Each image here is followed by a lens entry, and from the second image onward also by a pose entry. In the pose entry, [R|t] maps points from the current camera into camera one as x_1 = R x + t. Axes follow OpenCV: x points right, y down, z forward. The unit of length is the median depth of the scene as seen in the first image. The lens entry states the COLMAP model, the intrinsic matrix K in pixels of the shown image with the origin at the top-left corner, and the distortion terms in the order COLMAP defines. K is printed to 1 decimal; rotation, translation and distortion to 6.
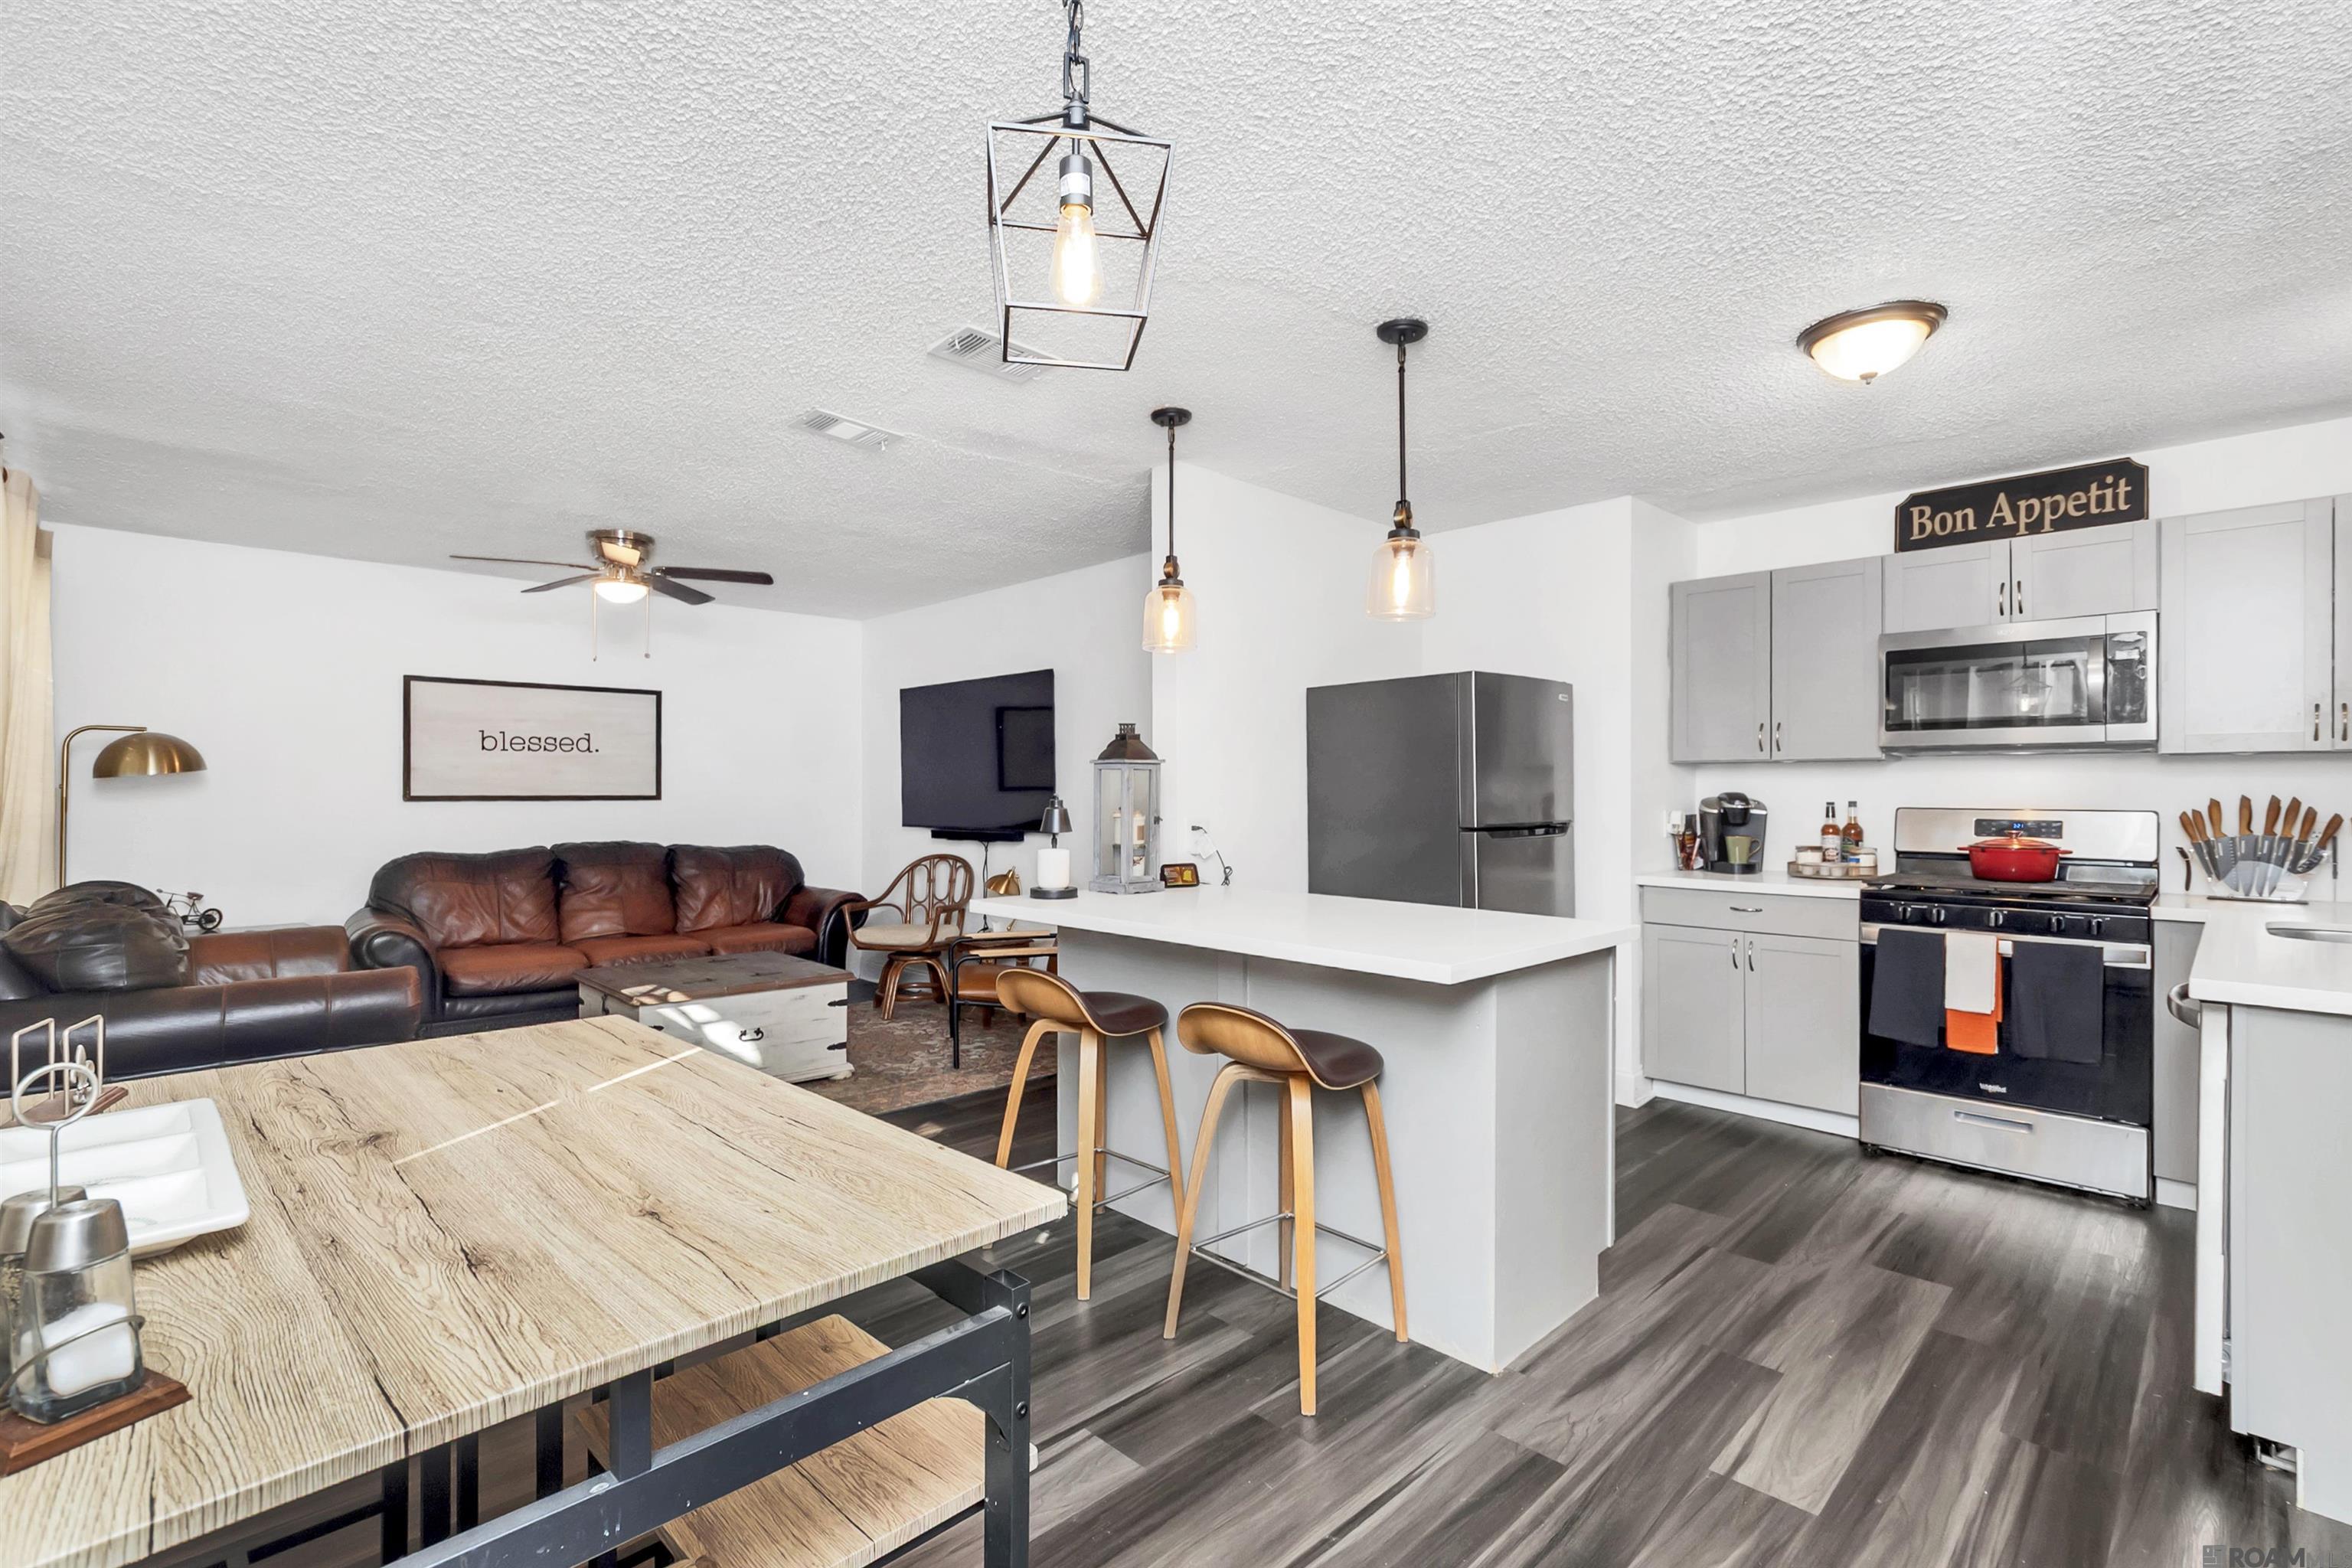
lens RADIAL K [[1070.9, 0, 1150.5], [0, 1070.9, 786.8], [0, 0, 1]] dist [-0.002424, -0.000278]
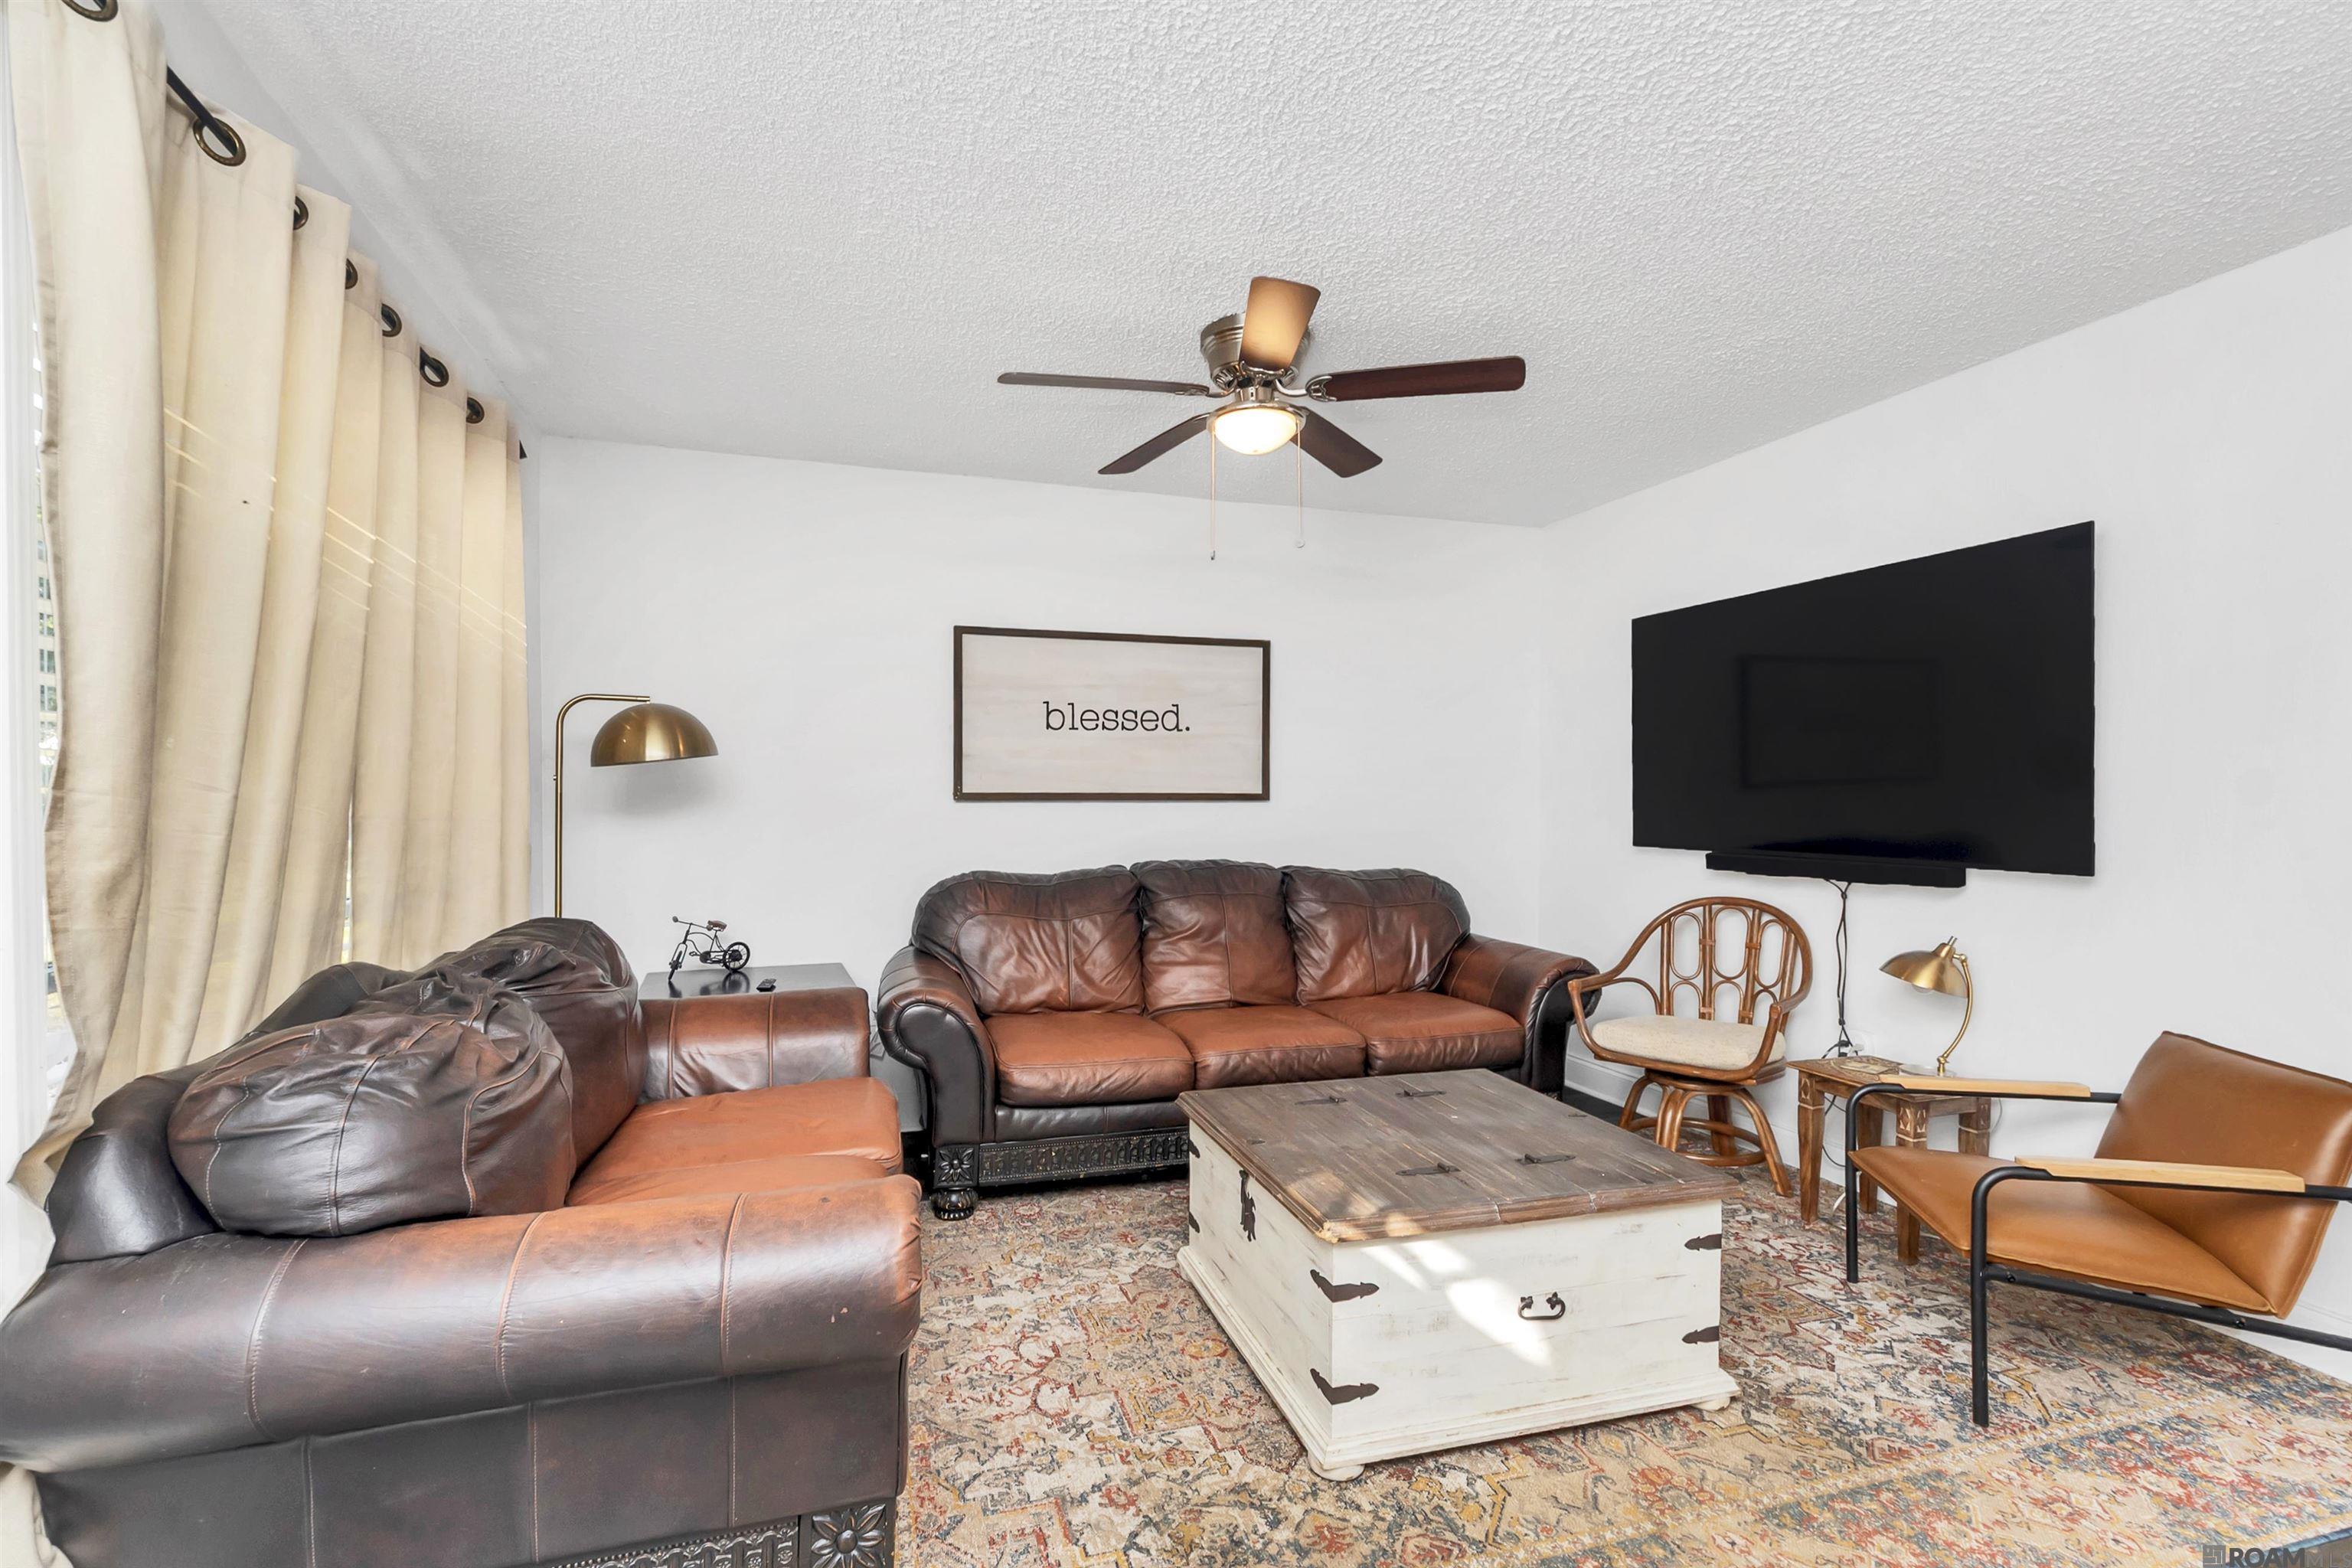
lens RADIAL K [[1057.6, 0, 1160.0], [0, 1057.6, 793.3], [0, 0, 1]] dist [0.001129, 0.000172]
pose [[0.898510, 0.002374, -0.438947, -0.290657], [-0.000599, 0.999991, 0.004183, 0.006512], [0.438953, -0.003496, 0.898503, 0.469780]]
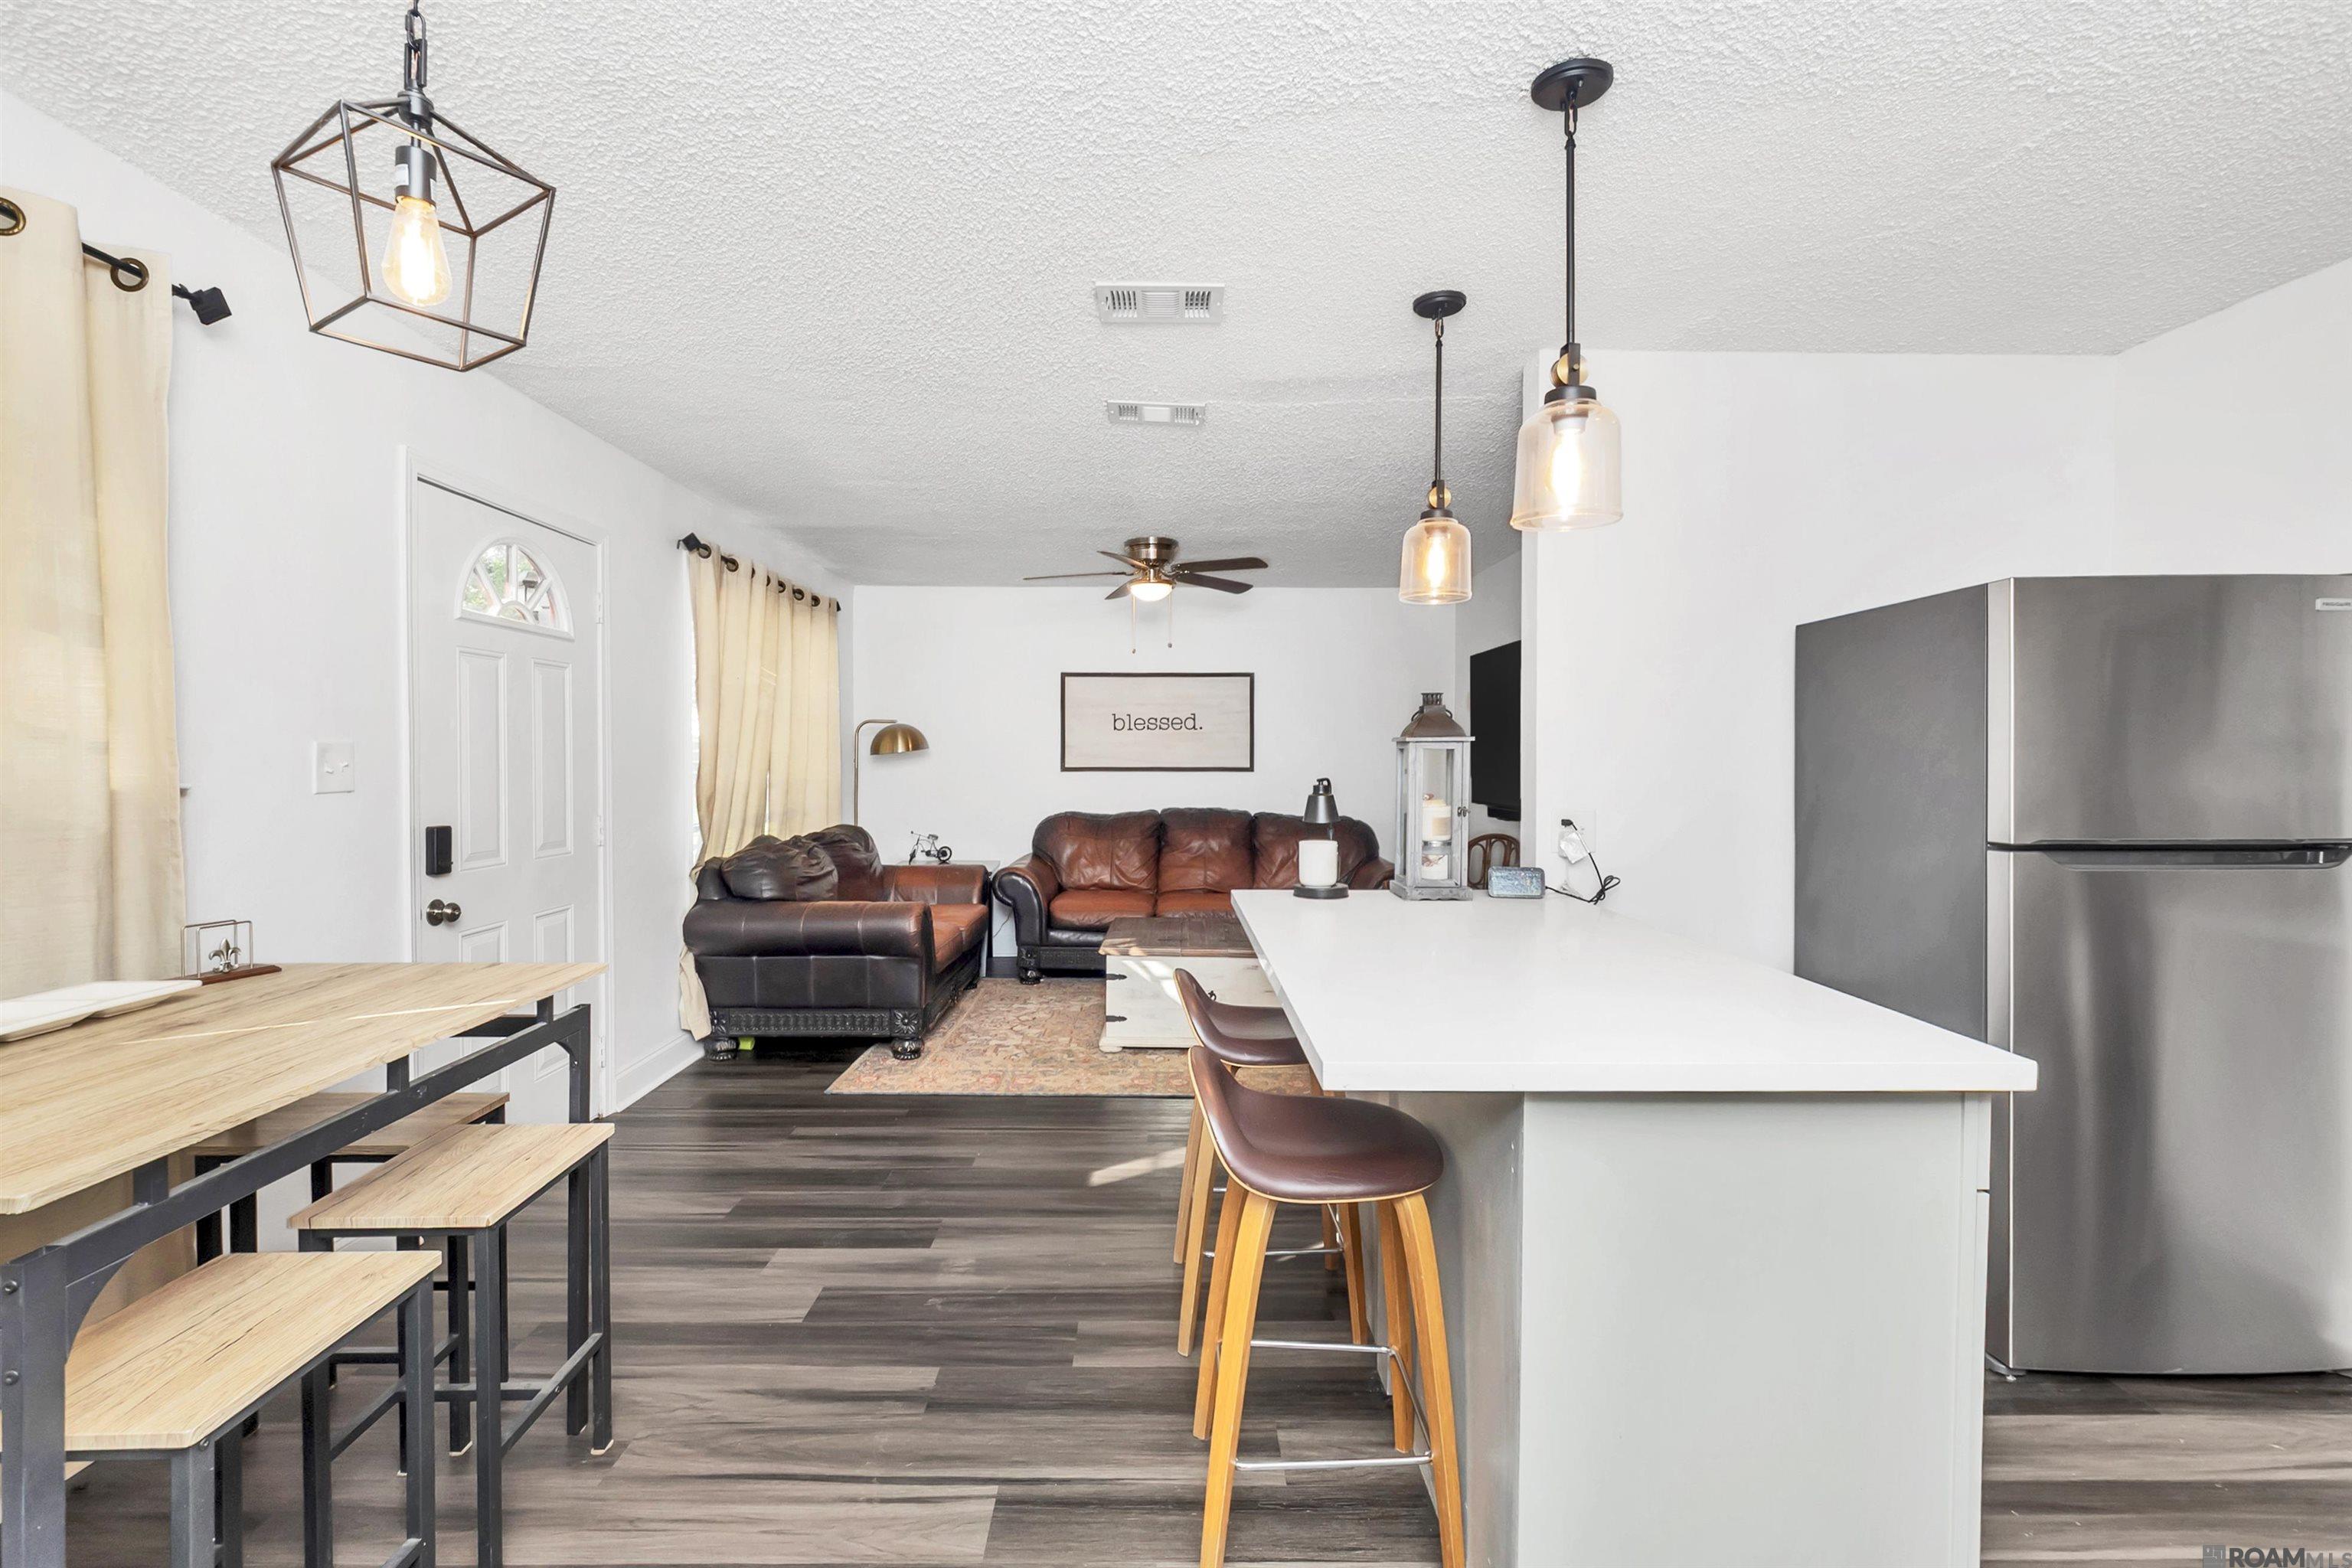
lens RADIAL K [[1037.4, 0, 1163.6], [0, 1037.4, 760.7], [0, 0, 1]] dist [-0.001207, -0.000047]
pose [[0.728576, 0.003478, -0.684956, 0.274770], [0.000911, 0.999981, 0.006048, -0.007535], [0.684965, -0.005030, 0.728559, 0.201817]]
